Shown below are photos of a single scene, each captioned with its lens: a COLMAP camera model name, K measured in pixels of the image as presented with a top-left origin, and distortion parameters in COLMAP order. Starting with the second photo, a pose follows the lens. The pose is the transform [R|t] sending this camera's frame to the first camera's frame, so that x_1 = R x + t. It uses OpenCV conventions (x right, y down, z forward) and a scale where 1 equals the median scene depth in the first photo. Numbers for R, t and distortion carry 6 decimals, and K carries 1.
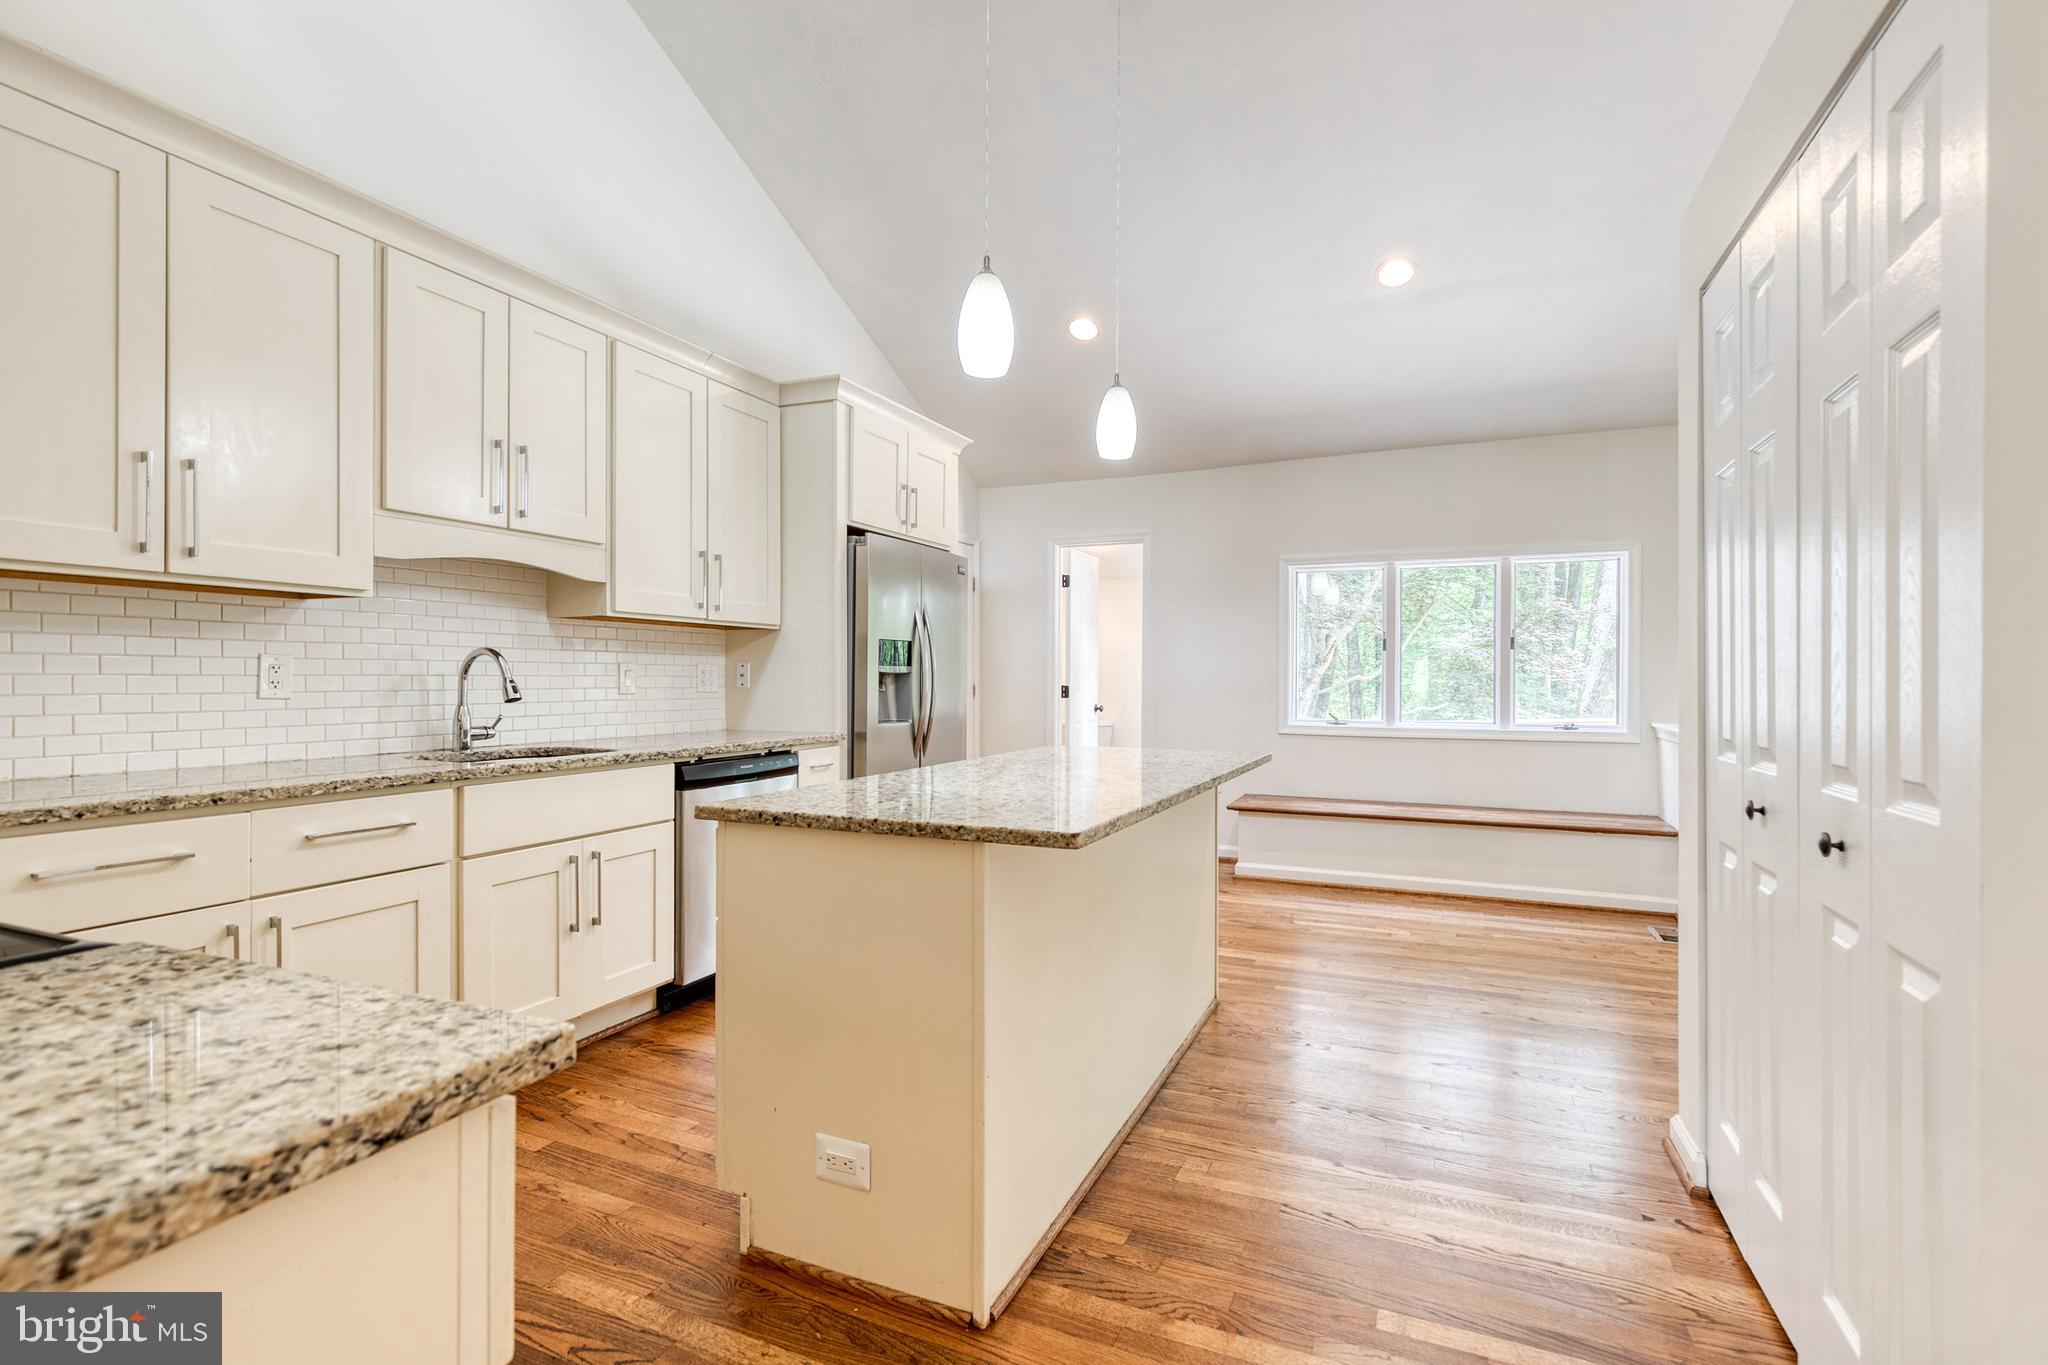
lens RADIAL K [[934.7, 0, 1031.5], [0, 934.7, 679.8], [0, 0, 1]] dist [0.010354, -0.000602]
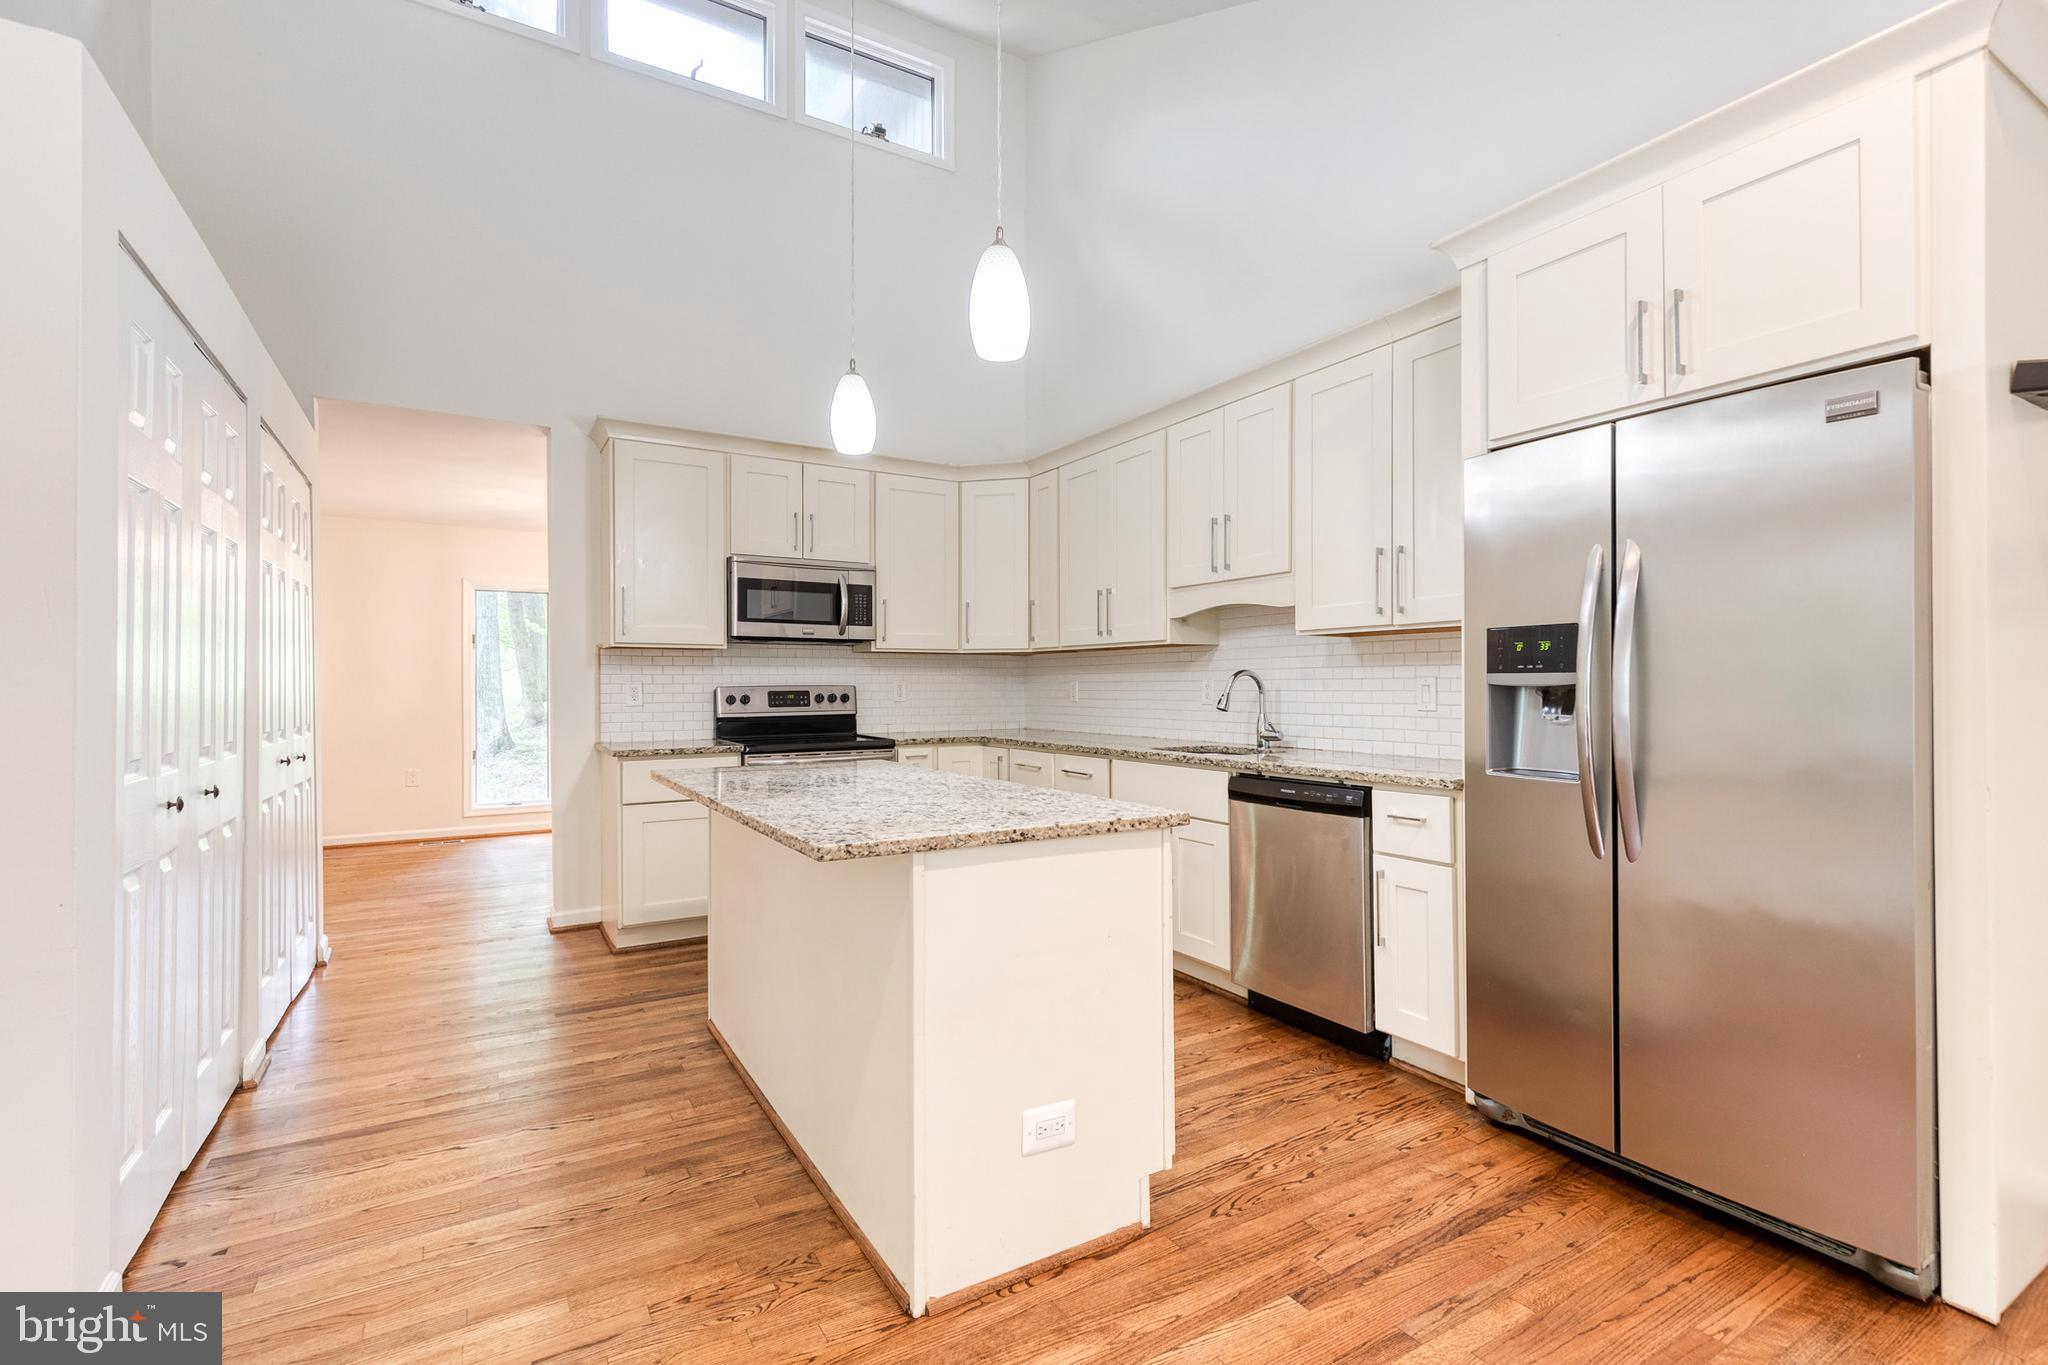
lens RADIAL K [[954.8, 0, 1066.6], [0, 954.8, 679.6], [0, 0, 1]] dist [0.009804, -0.000798]
pose [[-0.562760, -0.008909, -0.826572, 0.712909], [-0.001573, 0.999952, -0.009707, -0.007645], [0.826619, -0.004163, -0.562747, 1.642788]]
